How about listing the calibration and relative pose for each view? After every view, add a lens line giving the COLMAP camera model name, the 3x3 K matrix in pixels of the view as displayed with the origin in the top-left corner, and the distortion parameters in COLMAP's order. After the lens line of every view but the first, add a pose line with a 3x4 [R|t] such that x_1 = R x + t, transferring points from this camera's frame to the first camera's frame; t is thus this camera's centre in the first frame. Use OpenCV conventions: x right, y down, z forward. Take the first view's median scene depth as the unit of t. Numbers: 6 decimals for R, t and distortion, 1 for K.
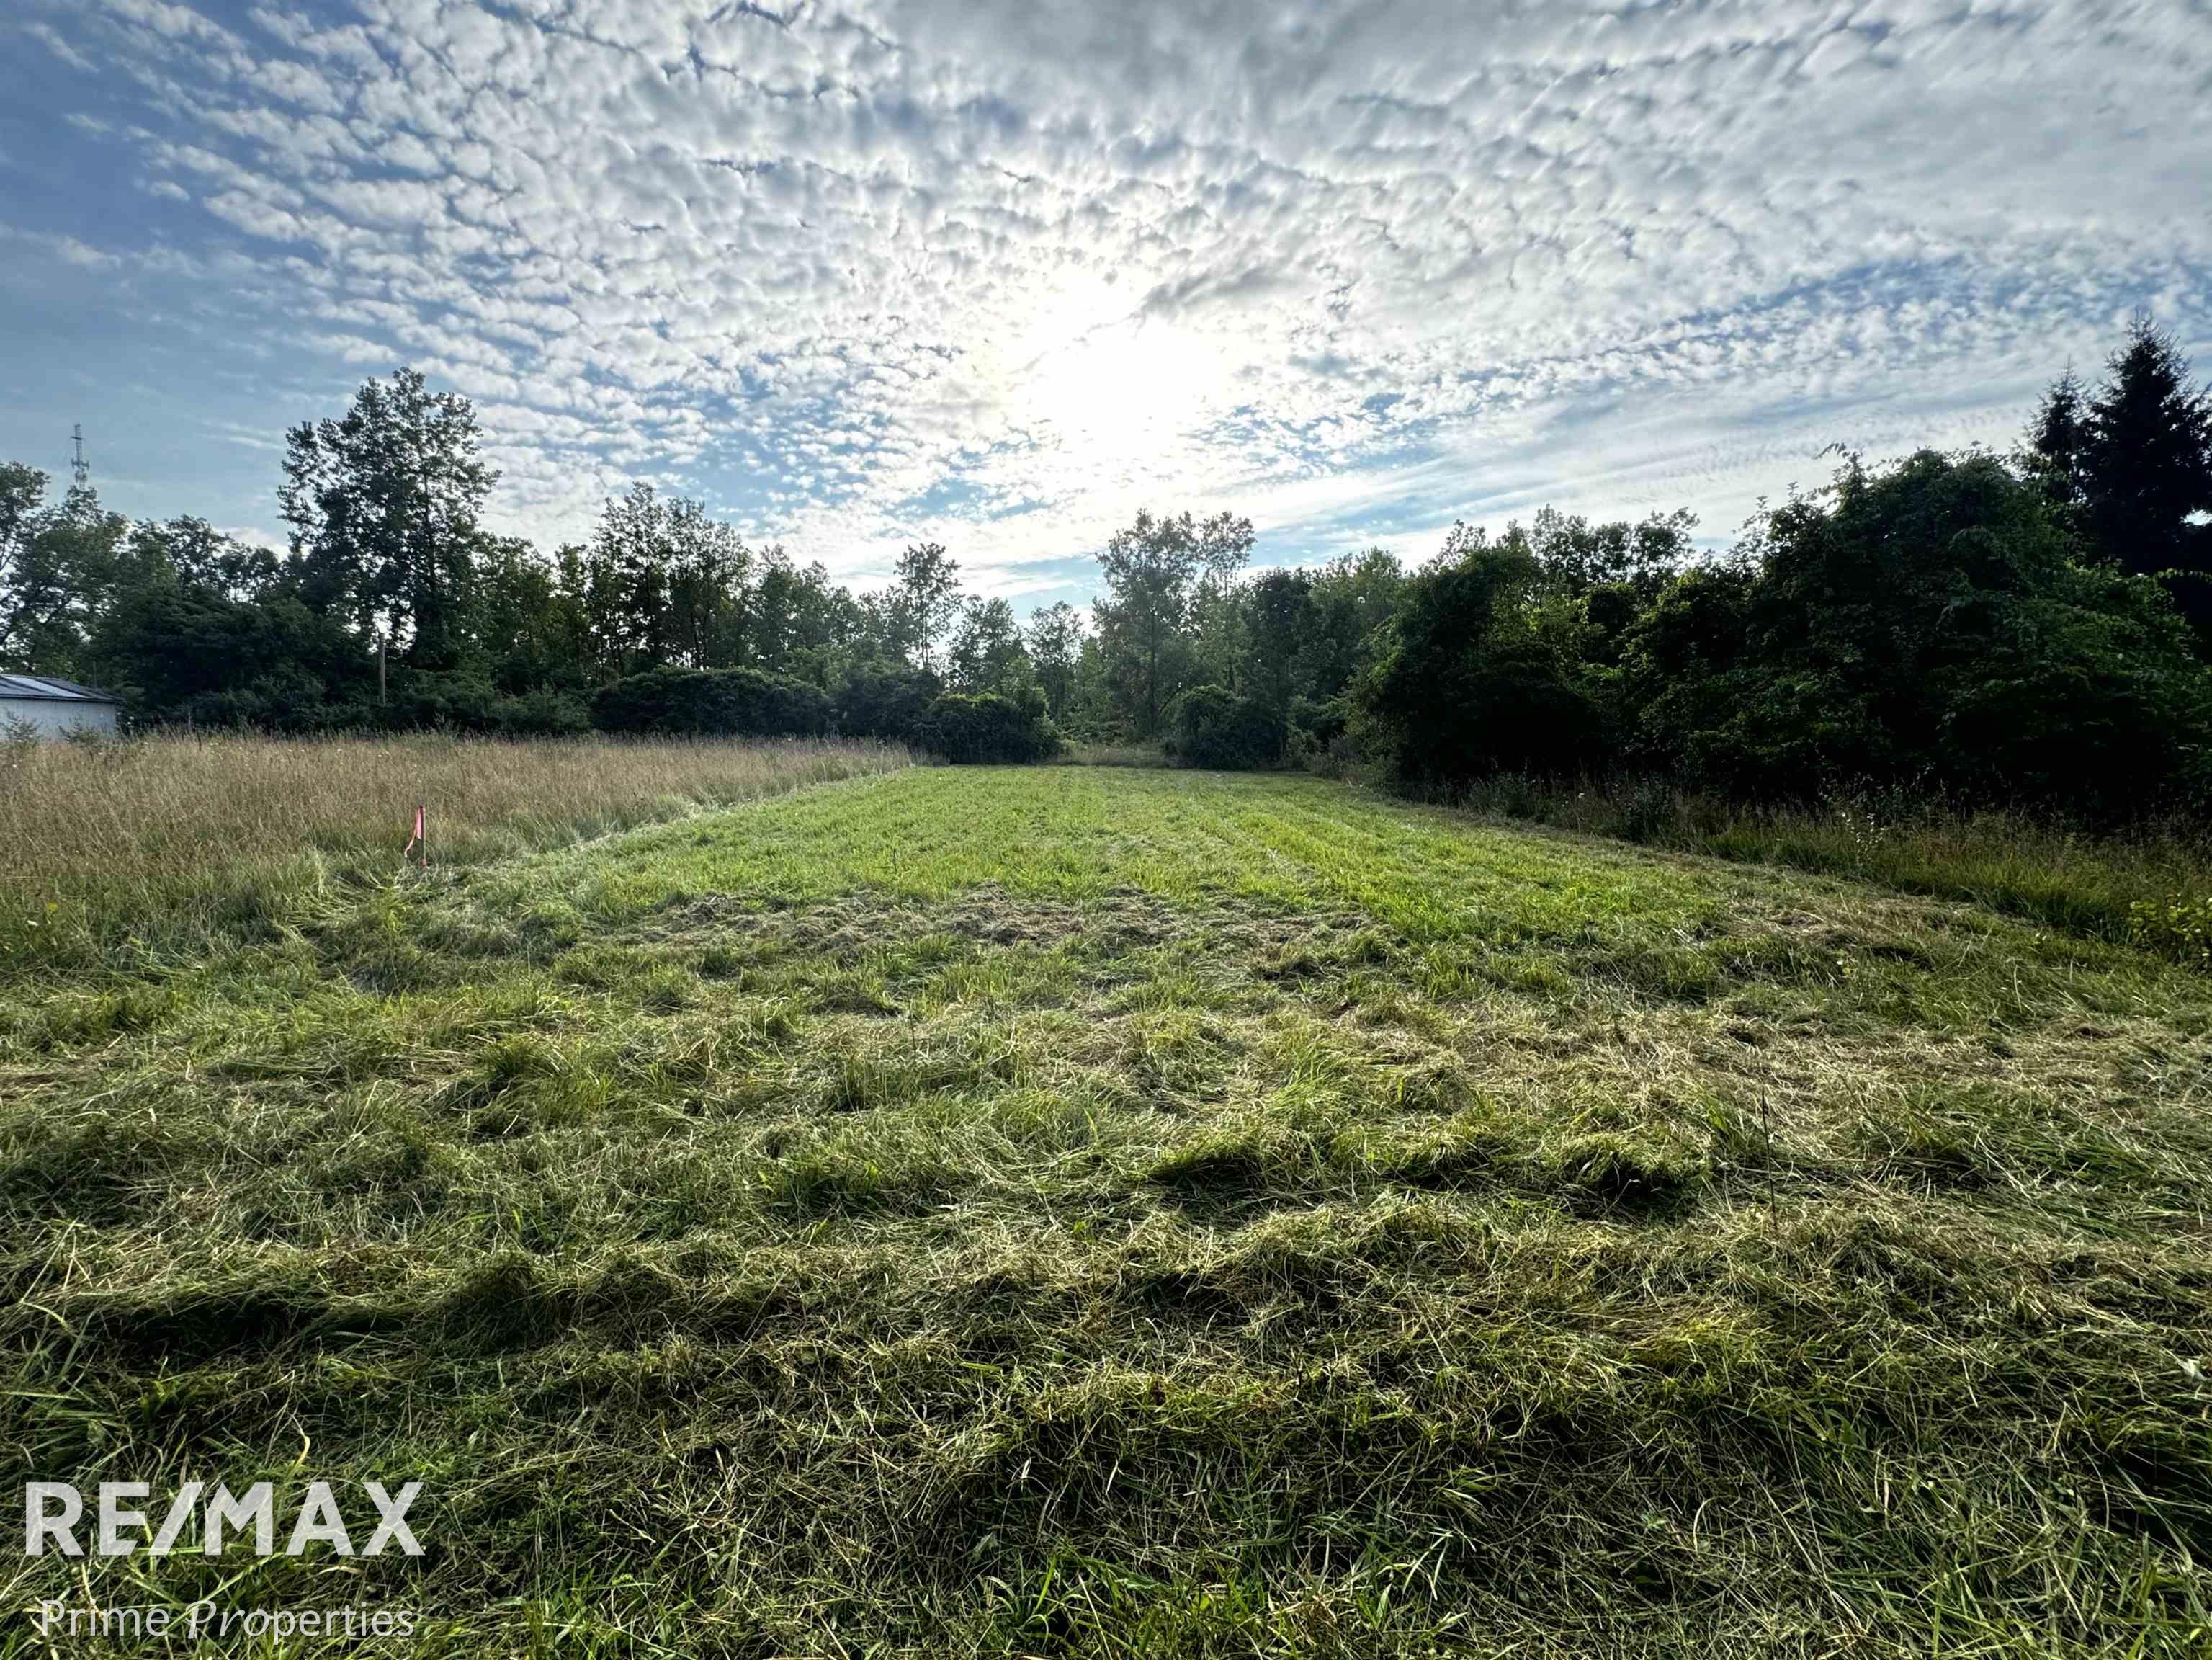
lens RADIAL K [[882.9, 0, 1106.0], [0, 882.9, 830.0], [0, 0, 1]] dist [-0.002428, 0.000517]
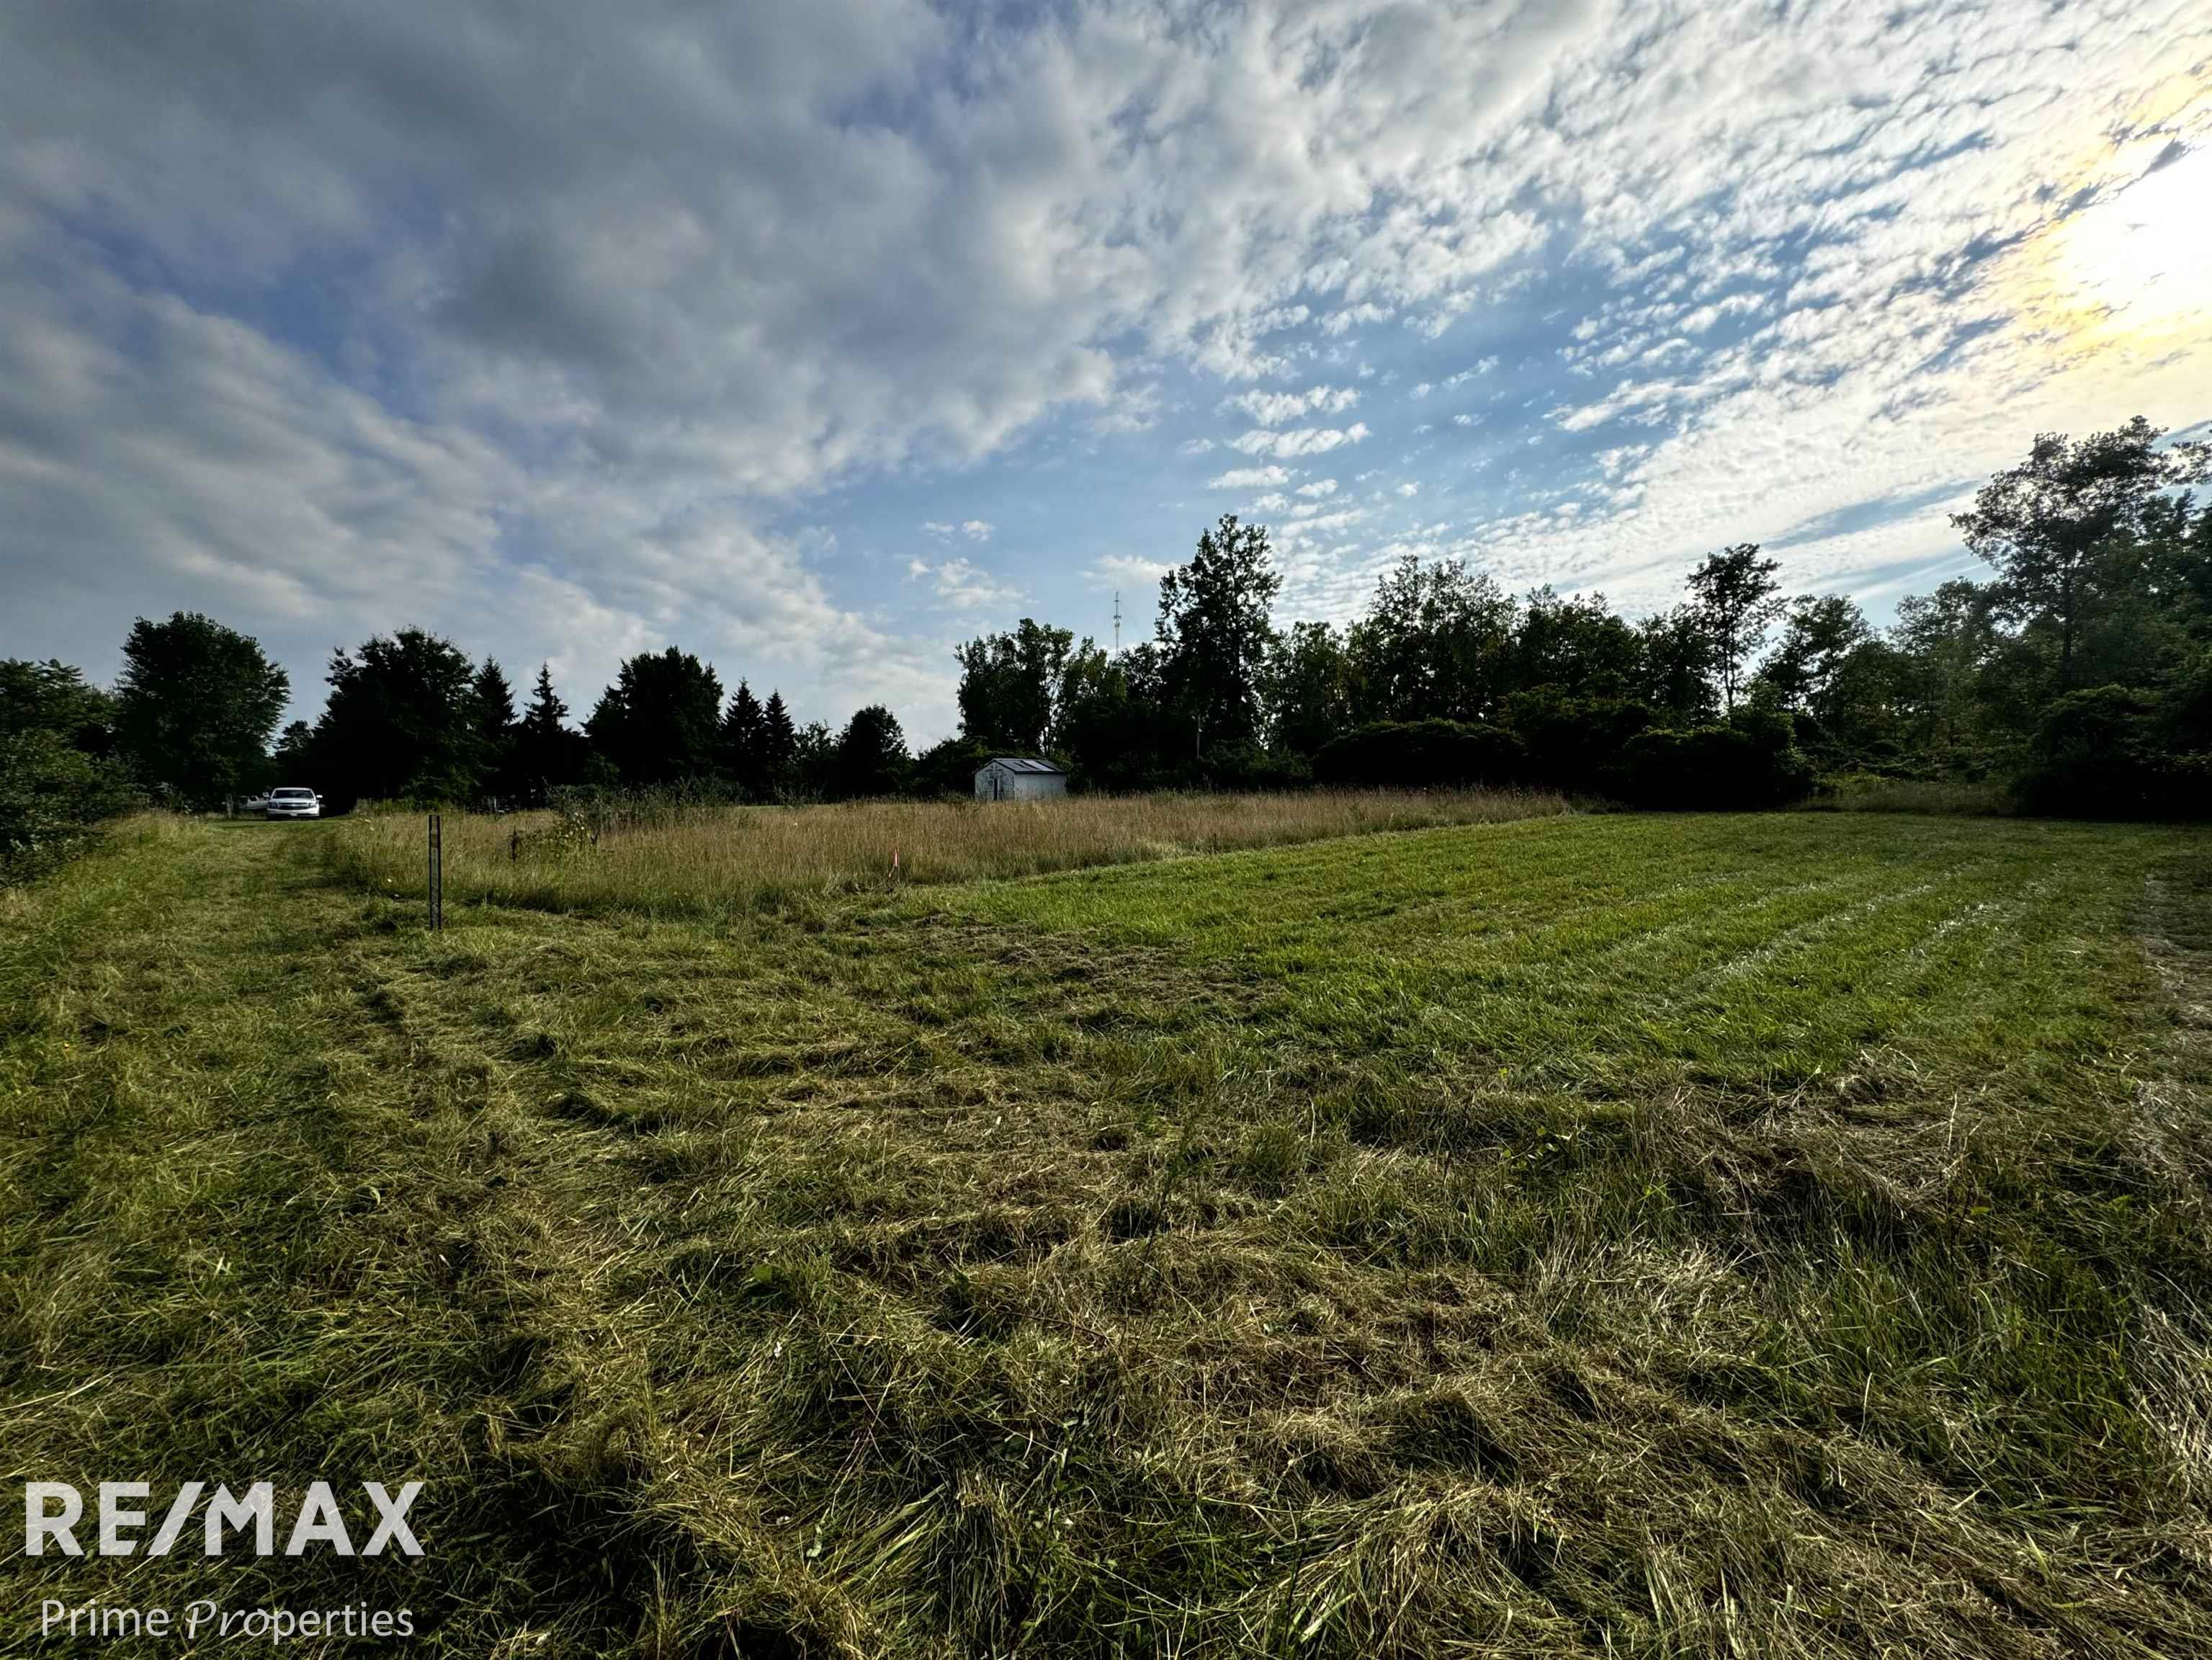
lens RADIAL K [[882.9, 0, 1106.0], [0, 882.9, 830.0], [0, 0, 1]] dist [-0.002428, 0.000517]
pose [[0.640386, 0.013949, -0.767926, 0.165528], [-0.050930, 0.998406, -0.024336, -0.008283], [0.766363, 0.054695, 0.640076, 0.045542]]
